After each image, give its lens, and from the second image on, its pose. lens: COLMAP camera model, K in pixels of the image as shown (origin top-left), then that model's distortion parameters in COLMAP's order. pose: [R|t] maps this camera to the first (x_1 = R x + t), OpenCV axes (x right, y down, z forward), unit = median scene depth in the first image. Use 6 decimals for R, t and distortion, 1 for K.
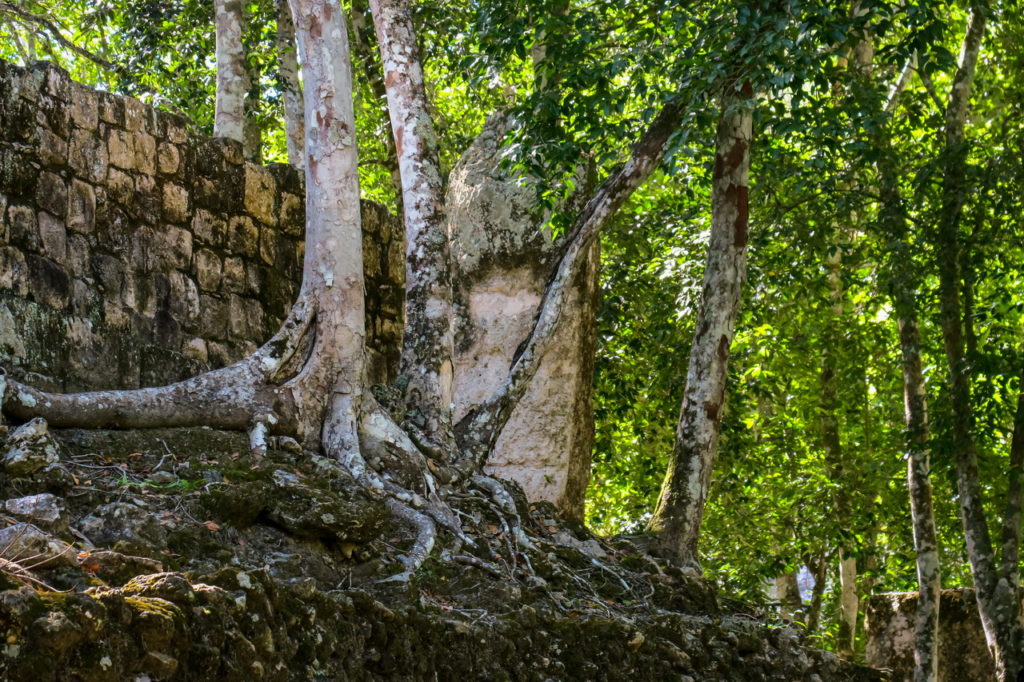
lens RADIAL K [[4264.9, 0, 512.2], [0, 4264.9, 341.0], [0, 0, 1]] dist [0.075395, 0.000000]
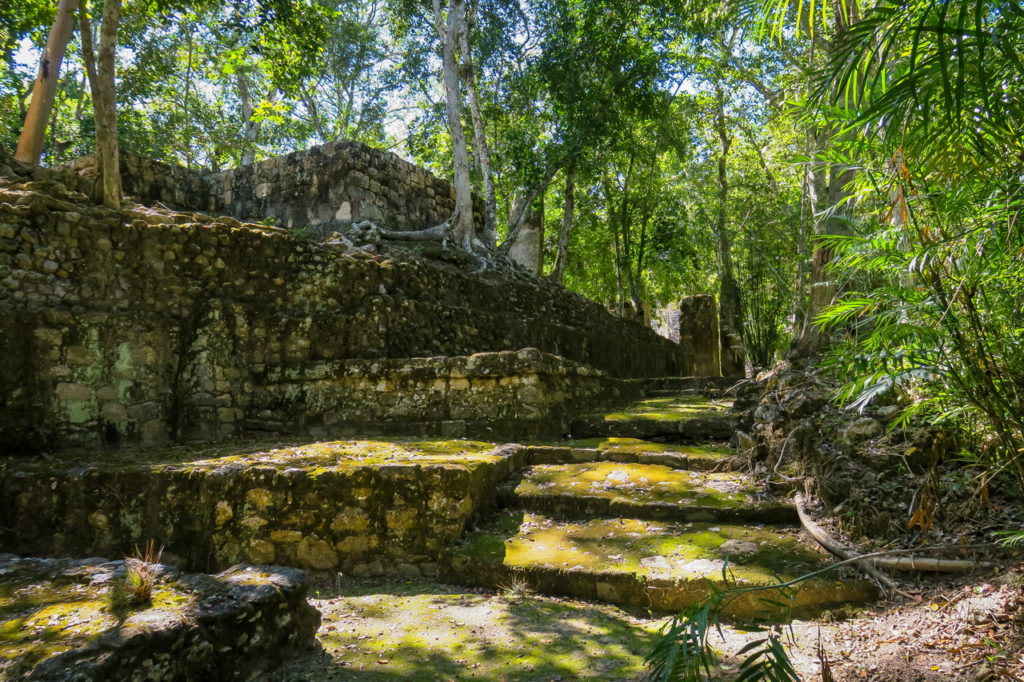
lens RADIAL K [[703.2, 0, 510.5], [0, 703.2, 341.3], [0, 0, 1]] dist [-0.001433, -0.000076]
pose [[0.996680, -0.011166, -0.080644, 0.054171], [0.016502, 0.997696, 0.065807, 0.071413], [0.079723, -0.066920, 0.994568, 0.338373]]
